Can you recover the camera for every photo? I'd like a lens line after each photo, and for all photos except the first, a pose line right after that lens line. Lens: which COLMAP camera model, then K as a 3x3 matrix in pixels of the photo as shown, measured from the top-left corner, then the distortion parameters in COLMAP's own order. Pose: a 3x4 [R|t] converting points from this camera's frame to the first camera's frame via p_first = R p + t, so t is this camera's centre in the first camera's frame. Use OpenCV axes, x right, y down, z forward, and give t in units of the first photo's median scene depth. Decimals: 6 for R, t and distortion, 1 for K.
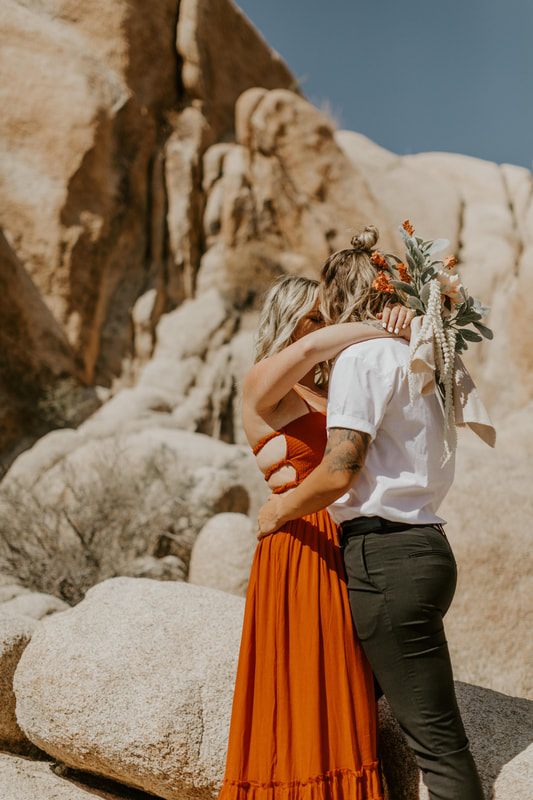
lens RADIAL K [[1136.5, 0, 276.8], [0, 1136.5, 396.4], [0, 0, 1]] dist [0.043474, 0.000000]
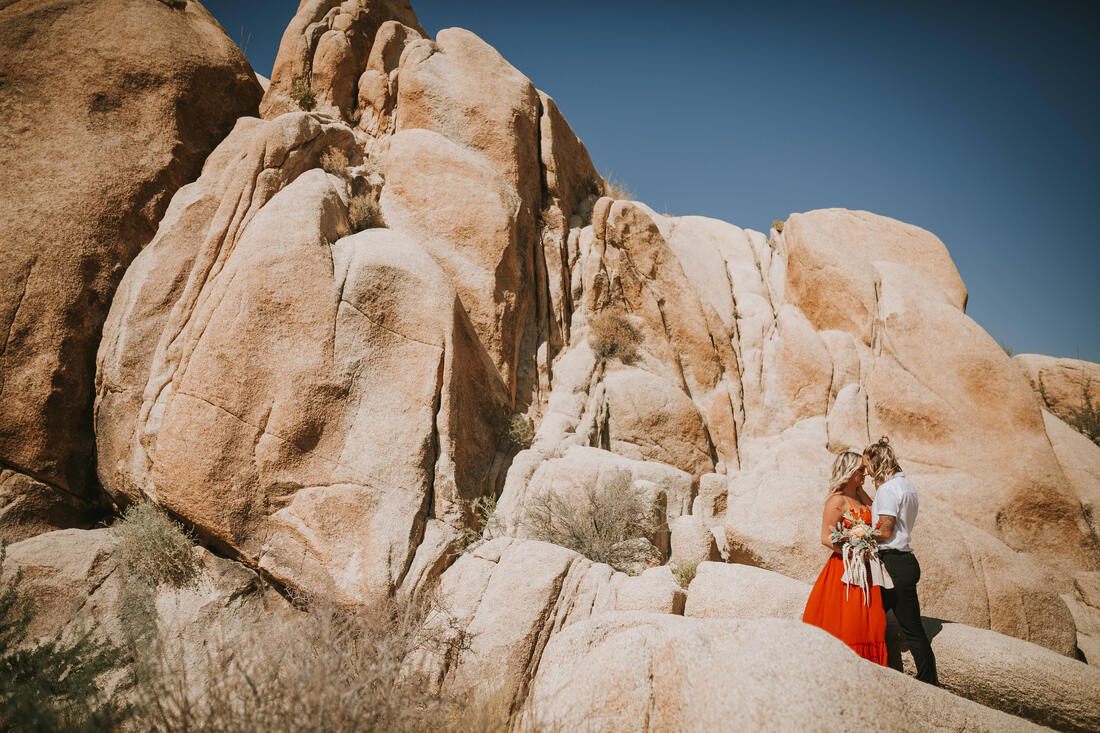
lens RADIAL K [[1033.4, 0, 552.1], [0, 1033.4, 362.1], [0, 0, 1]] dist [-0.032907, 0.000000]
pose [[0.995215, 0.009596, 0.097242, -0.247292], [-0.011206, 0.999809, 0.016027, -0.095568], [-0.097069, -0.017040, 0.995132, -0.348963]]
